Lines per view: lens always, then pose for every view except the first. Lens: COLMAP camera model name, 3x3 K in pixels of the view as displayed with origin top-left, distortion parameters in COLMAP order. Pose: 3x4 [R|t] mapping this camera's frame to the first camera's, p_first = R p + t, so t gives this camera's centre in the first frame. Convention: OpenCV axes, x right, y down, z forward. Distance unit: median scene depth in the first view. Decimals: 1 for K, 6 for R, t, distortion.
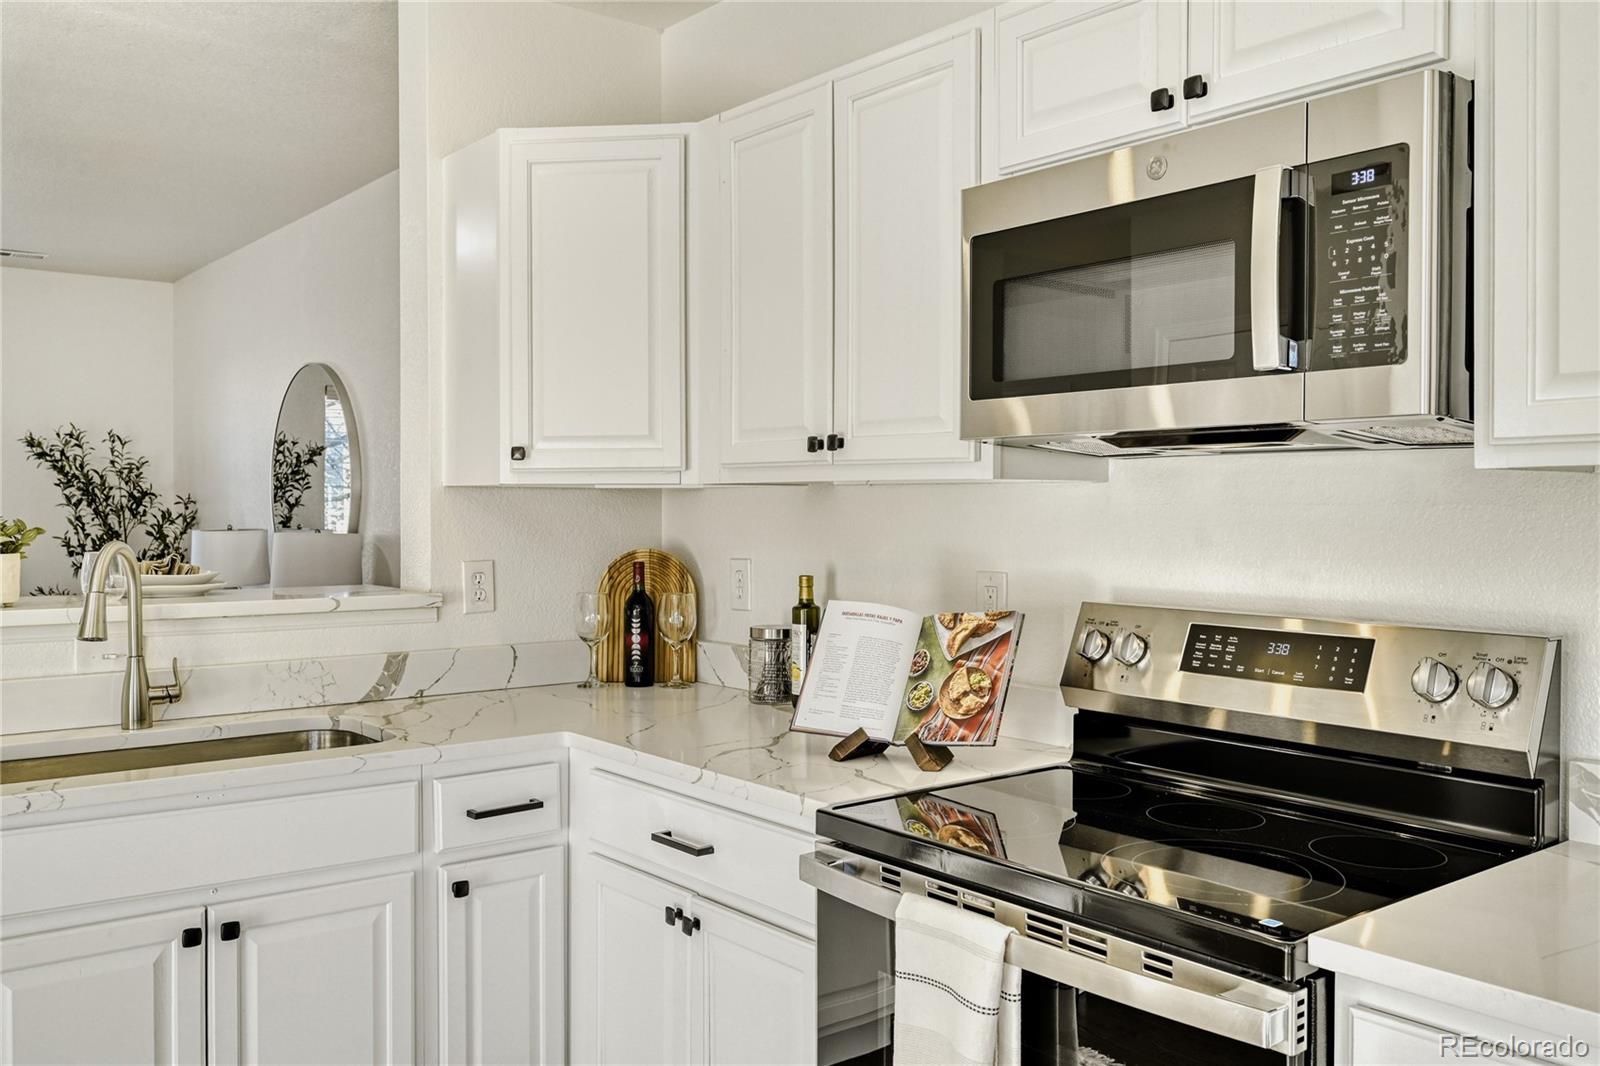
lens RADIAL K [[1320.1, 0, 816.3], [0, 1320.1, 529.0], [0, 0, 1]] dist [-0.010853, -0.003683]
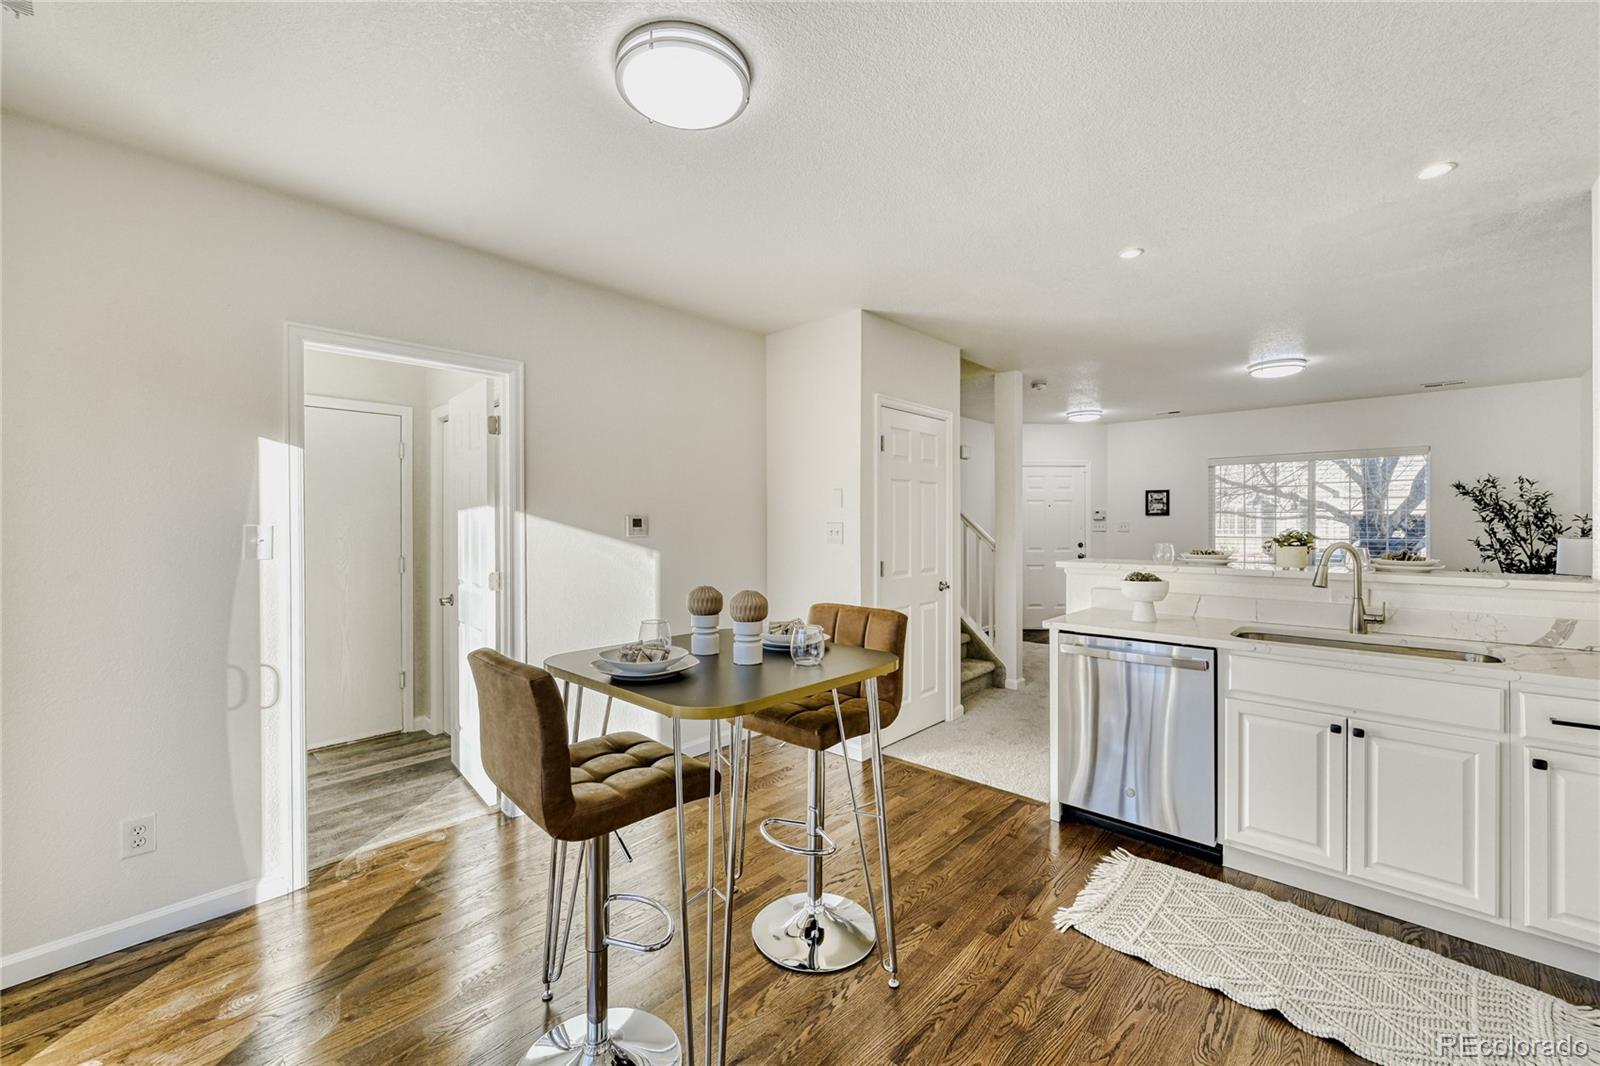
lens RADIAL K [[636.3, 0, 808.0], [0, 636.3, 524.5], [0, 0, 1]] dist [0.003131, -0.000569]
pose [[0.147471, 0.002437, -0.989063, 0.337729], [-0.012986, 0.999916, 0.000528, -0.008485], [0.988981, 0.012766, 0.147491, -0.004316]]
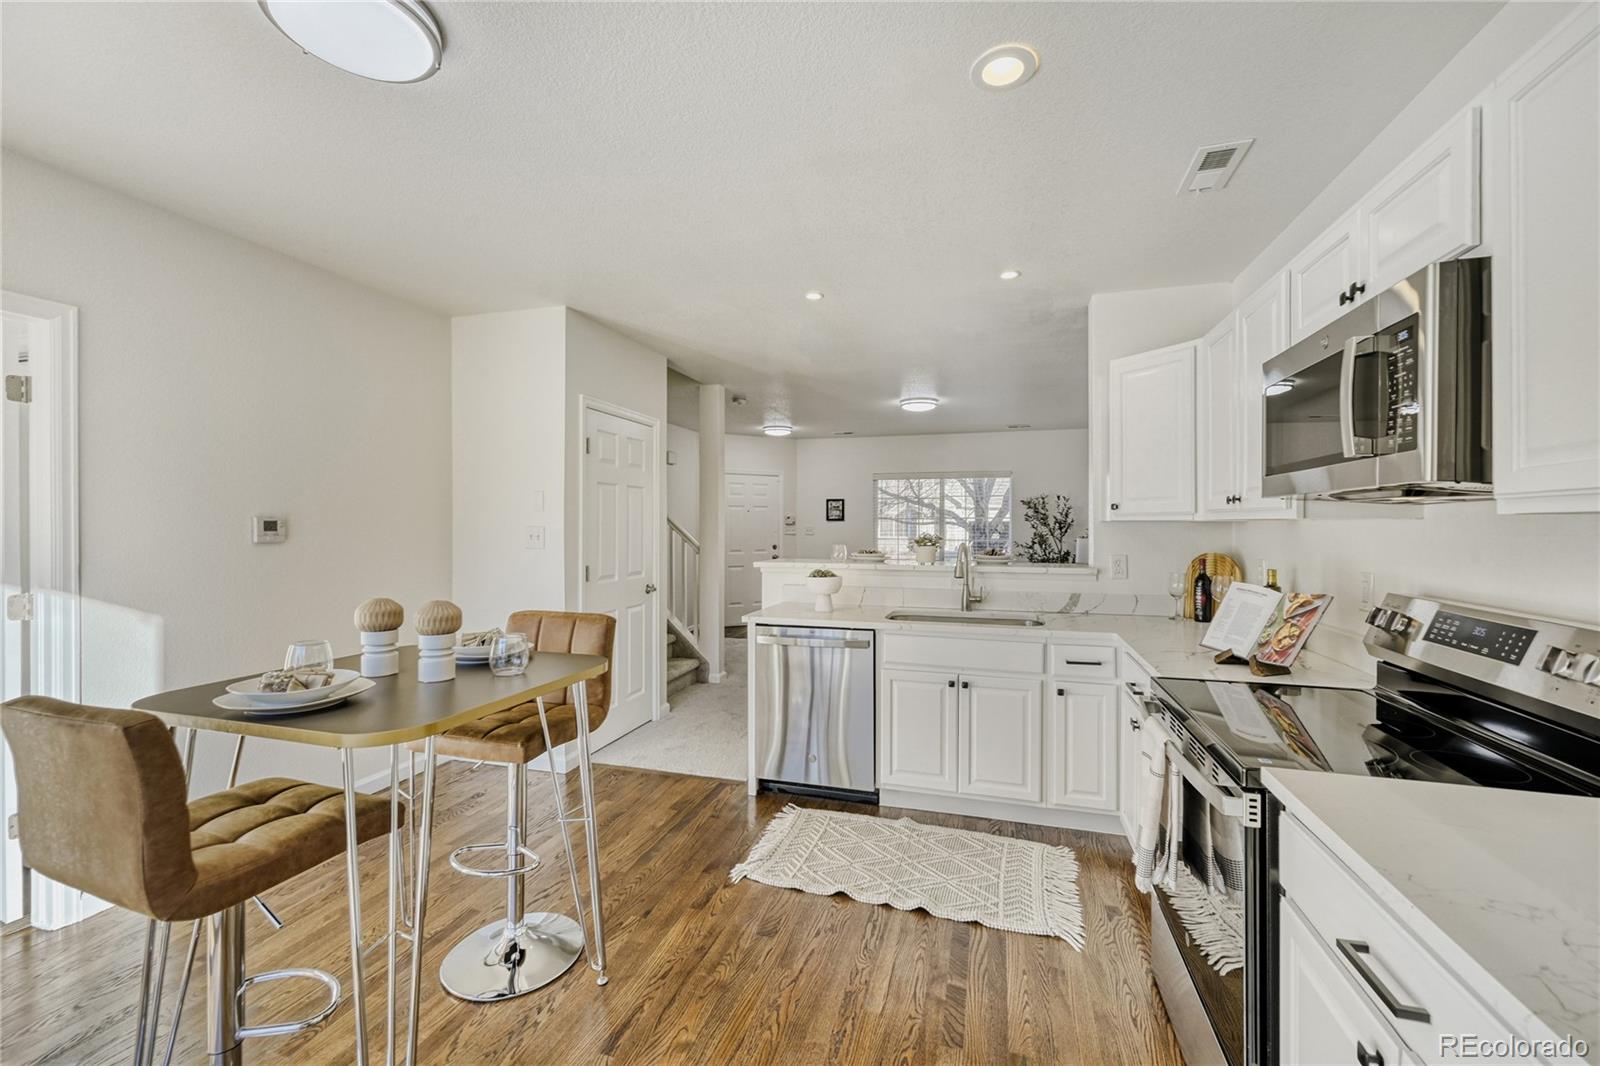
lens RADIAL K [[636.3, 0, 811.8], [0, 636.3, 523.3], [0, 0, 1]] dist [0.003131, -0.000569]
pose [[0.573693, -0.003270, -0.819064, 0.376717], [-0.013749, 0.999813, -0.013621, -0.008558], [0.818955, 0.019076, 0.573540, -0.027218]]
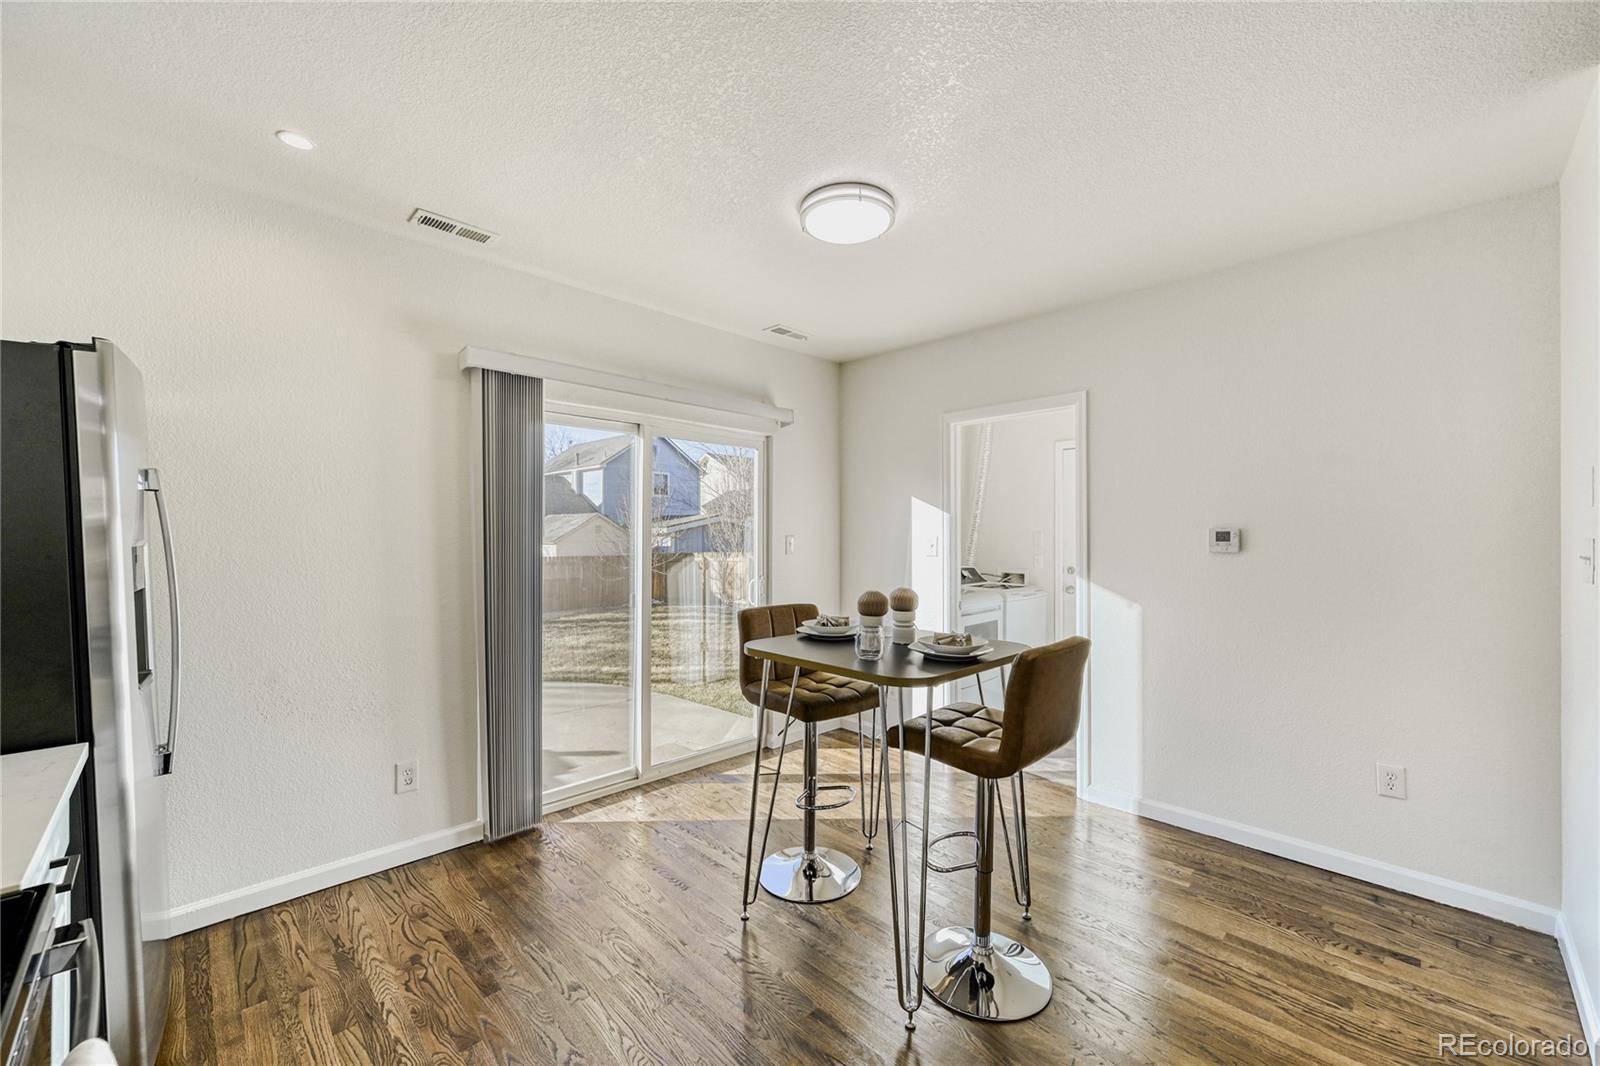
lens RADIAL K [[636.3, 0, 808.1], [0, 636.3, 531.4], [0, 0, 1]] dist [0.003131, -0.000569]
pose [[-0.996010, -0.003812, -0.089163, -0.149023], [-0.004962, 0.999907, 0.012679, -0.024067], [0.089107, 0.013071, -0.995936, 0.802721]]
